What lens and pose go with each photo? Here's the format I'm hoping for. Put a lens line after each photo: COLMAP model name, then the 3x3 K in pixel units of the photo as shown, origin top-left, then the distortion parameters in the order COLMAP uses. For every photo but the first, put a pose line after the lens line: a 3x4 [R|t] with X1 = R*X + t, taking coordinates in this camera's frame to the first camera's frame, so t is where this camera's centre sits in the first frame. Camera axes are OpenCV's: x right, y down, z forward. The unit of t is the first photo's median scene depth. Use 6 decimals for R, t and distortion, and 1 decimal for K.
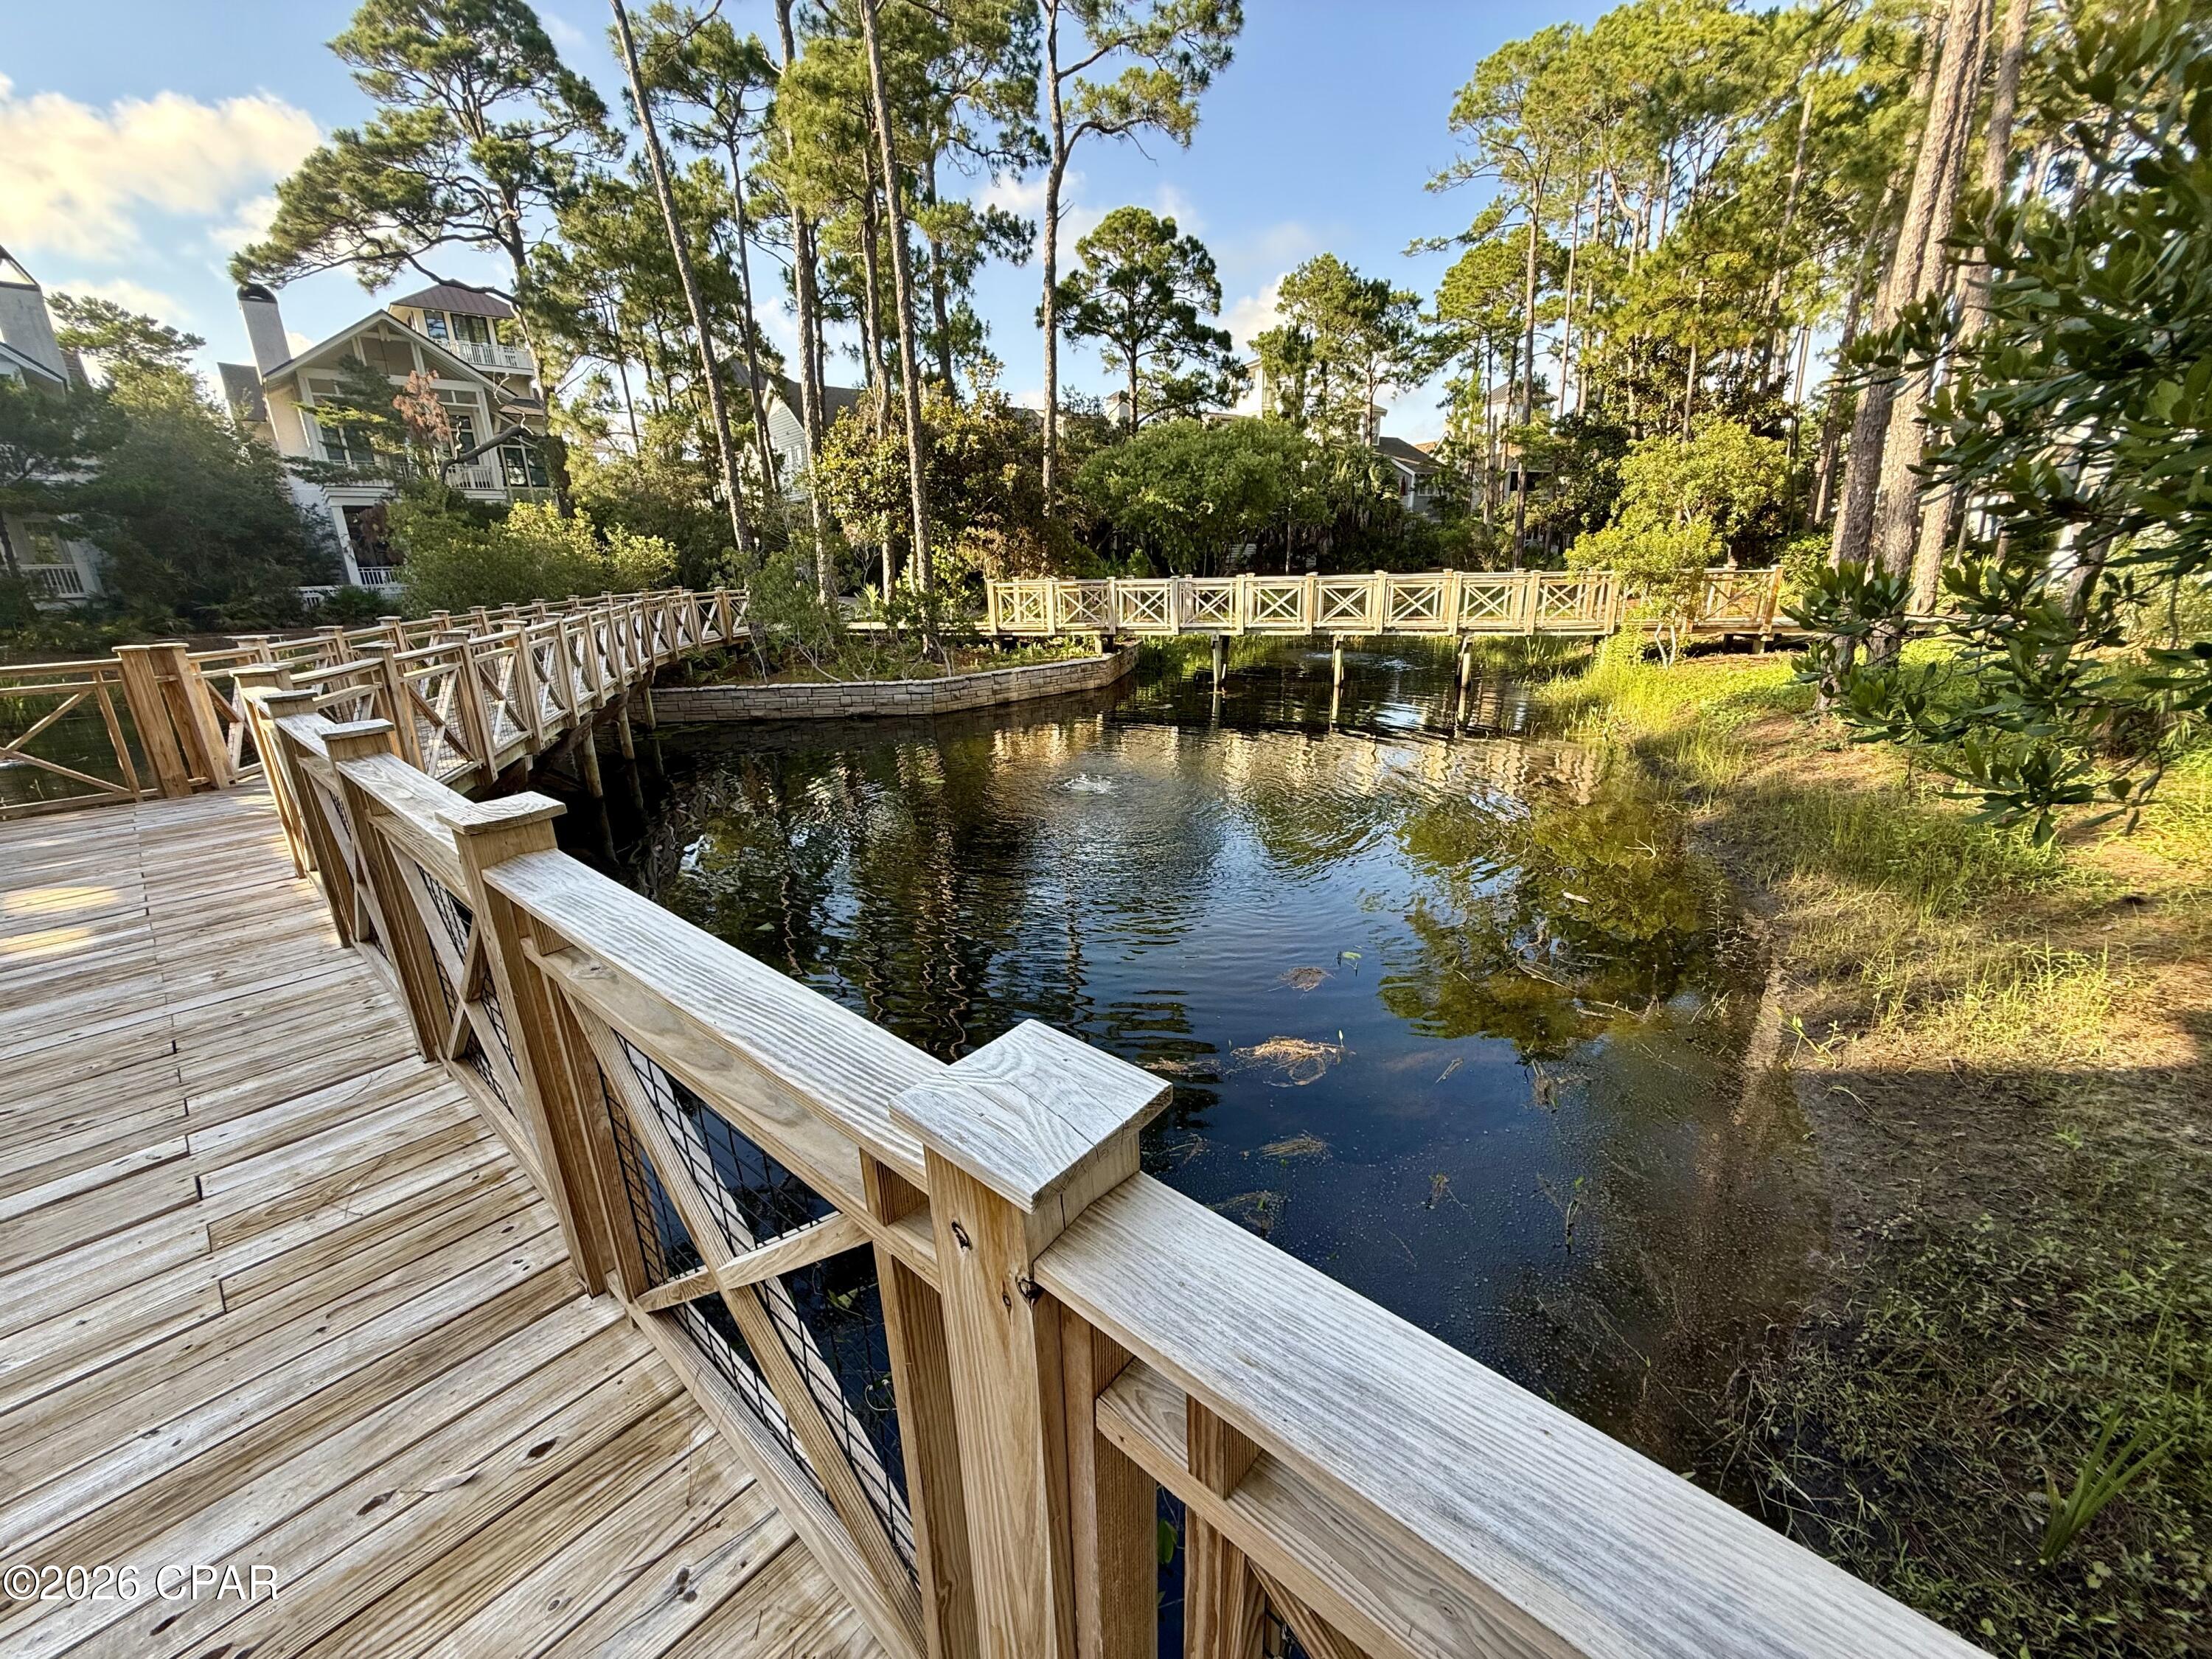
lens RADIAL K [[886.8, 0, 1103.1], [0, 886.8, 830.4], [0, 0, 1]] dist [-0.000415, 0.000749]
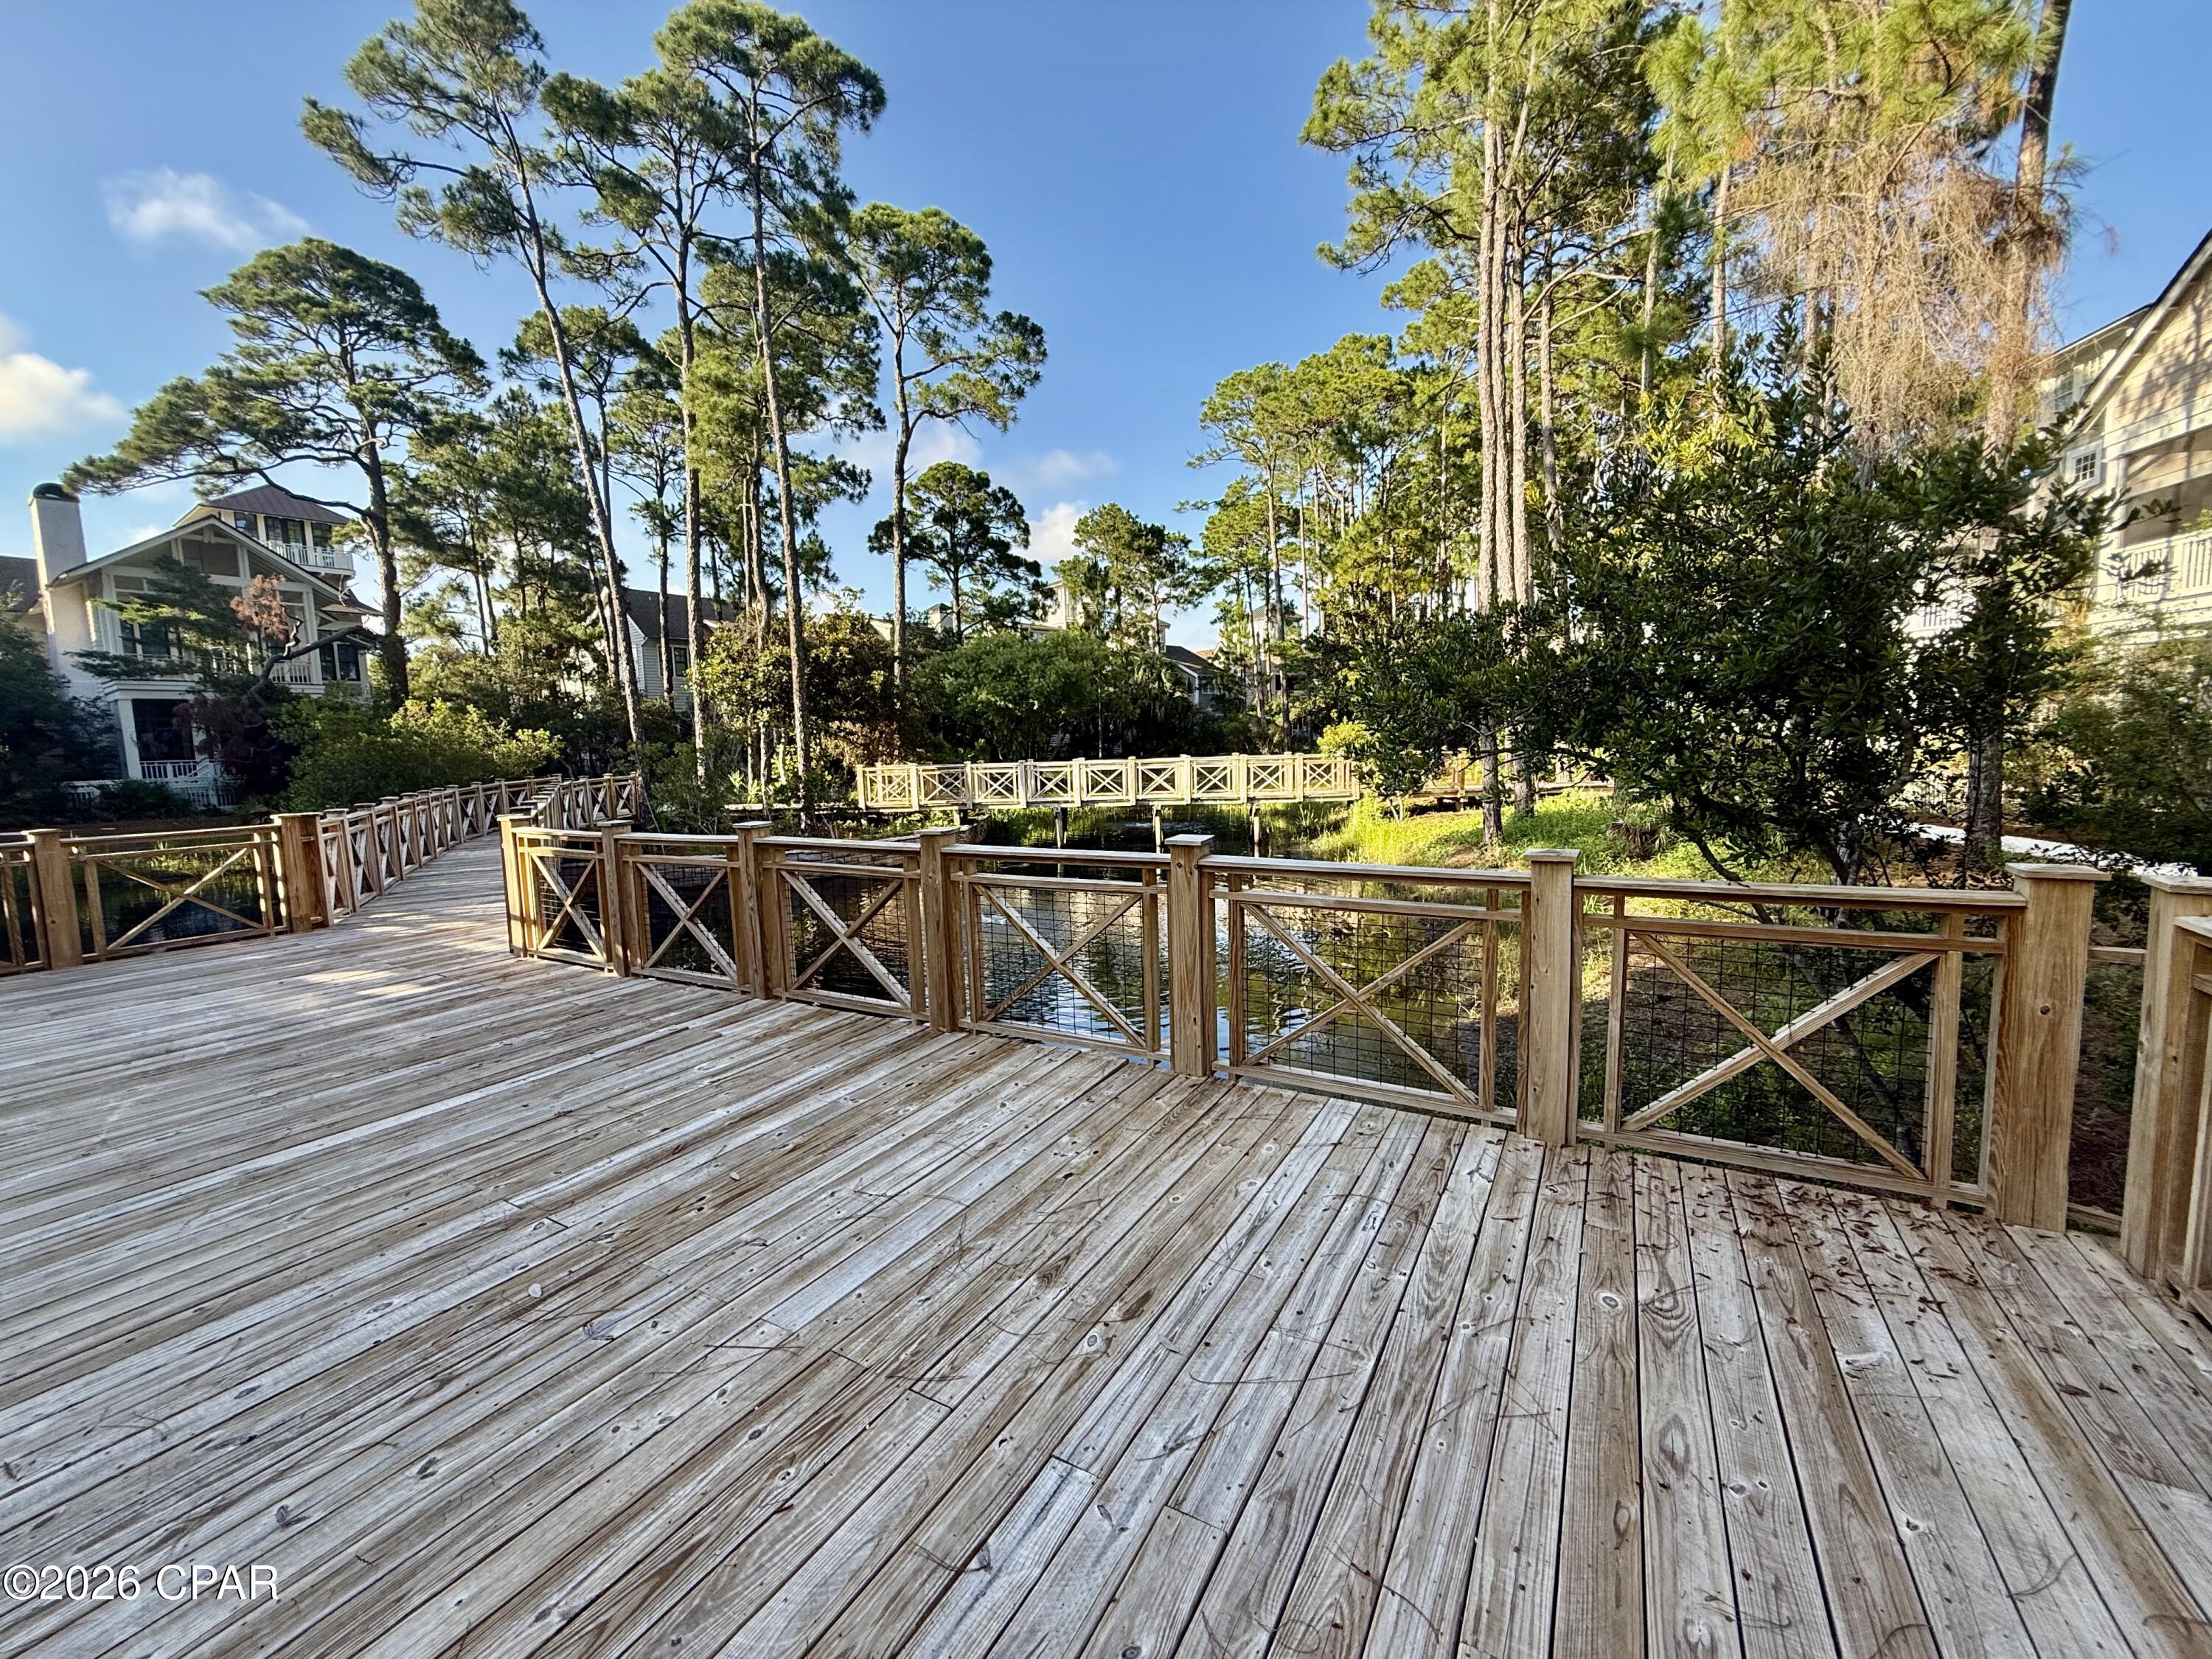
lens RADIAL K [[886.8, 0, 1109.3], [0, 886.8, 828.7], [0, 0, 1]] dist [-0.000415, 0.000749]
pose [[0.975731, -0.026334, 0.217382, -0.048111], [0.070239, 0.977924, -0.196803, 0.035430], [-0.207400, 0.207295, 0.956041, -0.112475]]
